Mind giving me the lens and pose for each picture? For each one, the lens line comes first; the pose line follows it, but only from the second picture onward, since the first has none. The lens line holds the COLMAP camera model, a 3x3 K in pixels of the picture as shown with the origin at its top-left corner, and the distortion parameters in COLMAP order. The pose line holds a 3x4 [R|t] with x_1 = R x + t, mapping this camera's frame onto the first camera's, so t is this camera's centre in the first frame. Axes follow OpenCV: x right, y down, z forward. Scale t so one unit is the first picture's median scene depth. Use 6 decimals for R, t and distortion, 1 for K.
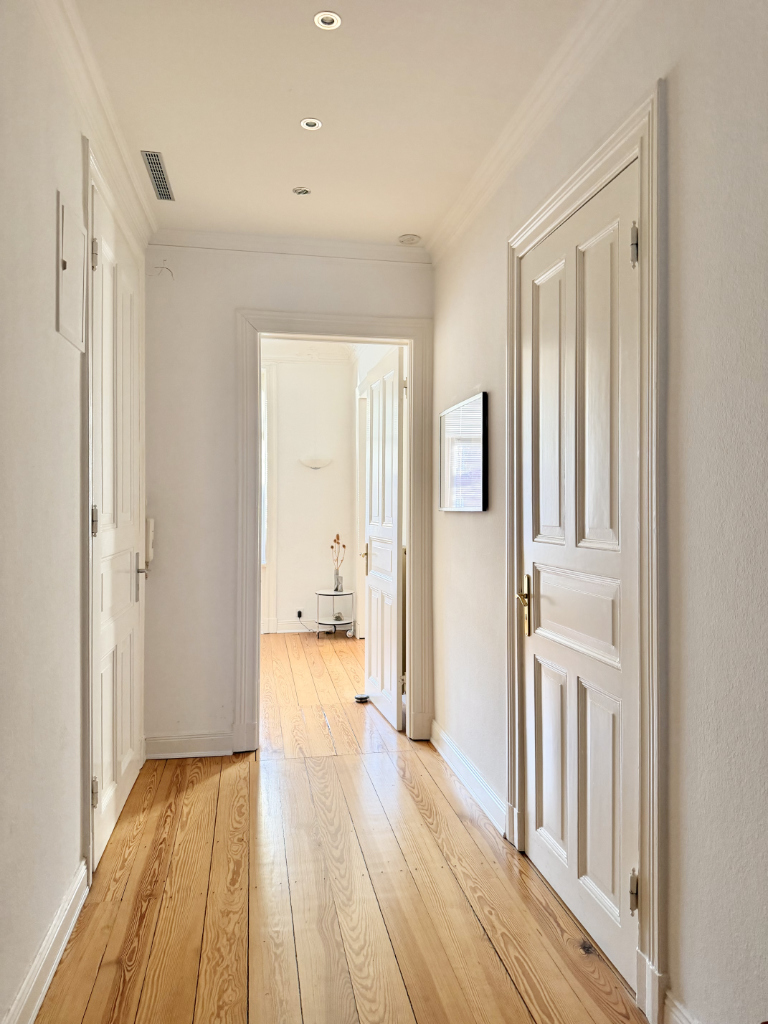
lens RADIAL K [[725.2, 0, 384.1], [0, 725.2, 510.6], [0, 0, 1]] dist [0.071676, -0.097992]
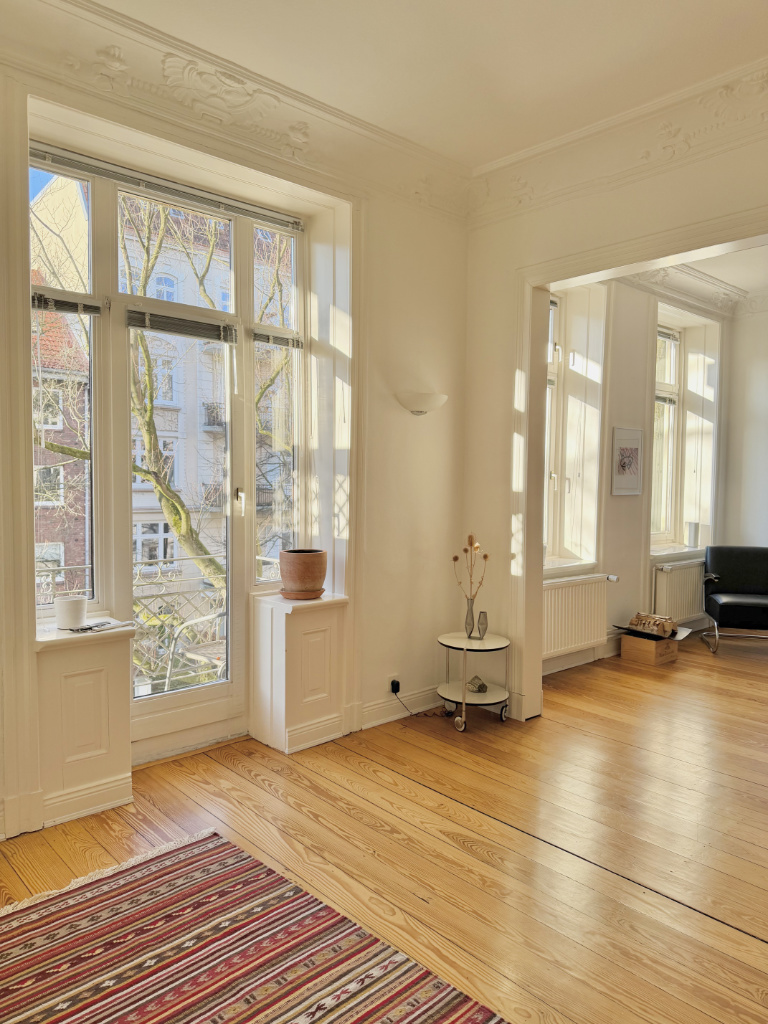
lens RADIAL K [[725.2, 0, 382.8], [0, 725.2, 510.3], [0, 0, 1]] dist [0.071676, -0.097992]
pose [[0.845642, -0.017189, 0.533473, -0.413726], [-0.012698, 0.998551, 0.052303, -0.015022], [-0.533599, -0.051004, 0.844198, 0.574300]]
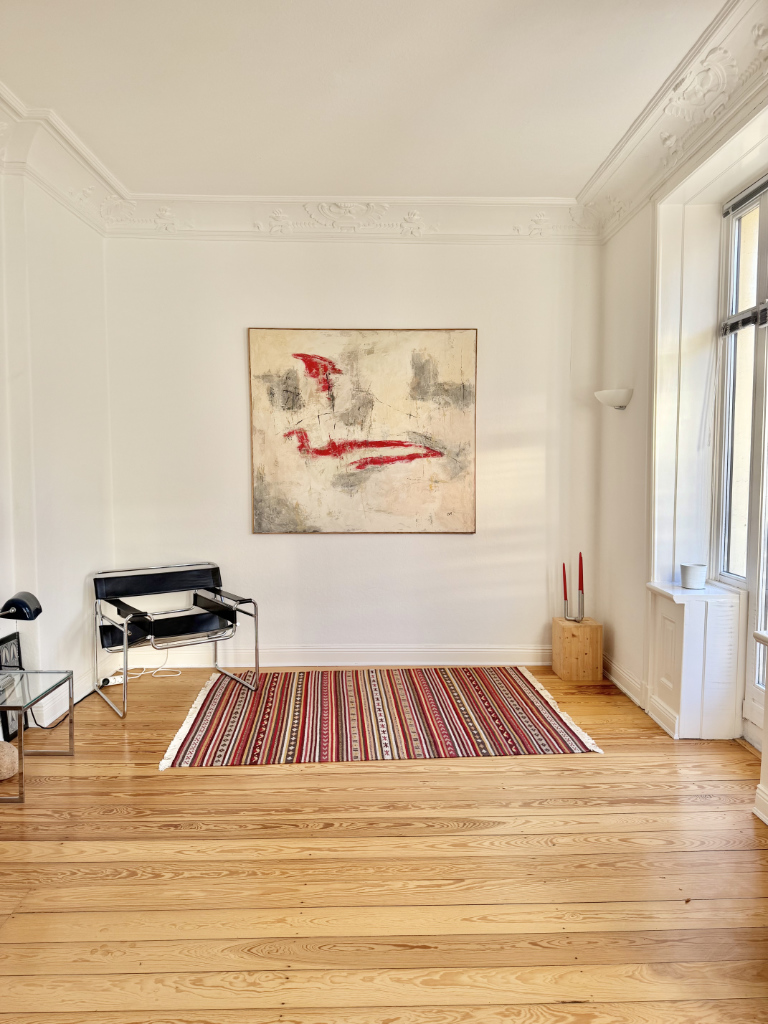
lens RADIAL K [[725.2, 0, 390.9], [0, 725.2, 509.0], [0, 0, 1]] dist [0.071676, -0.097992]
pose [[-0.145684, 0.063583, -0.987286, 0.189037], [0.000965, 0.997941, 0.064126, -0.015200], [0.989331, 0.008390, -0.145445, 0.870060]]
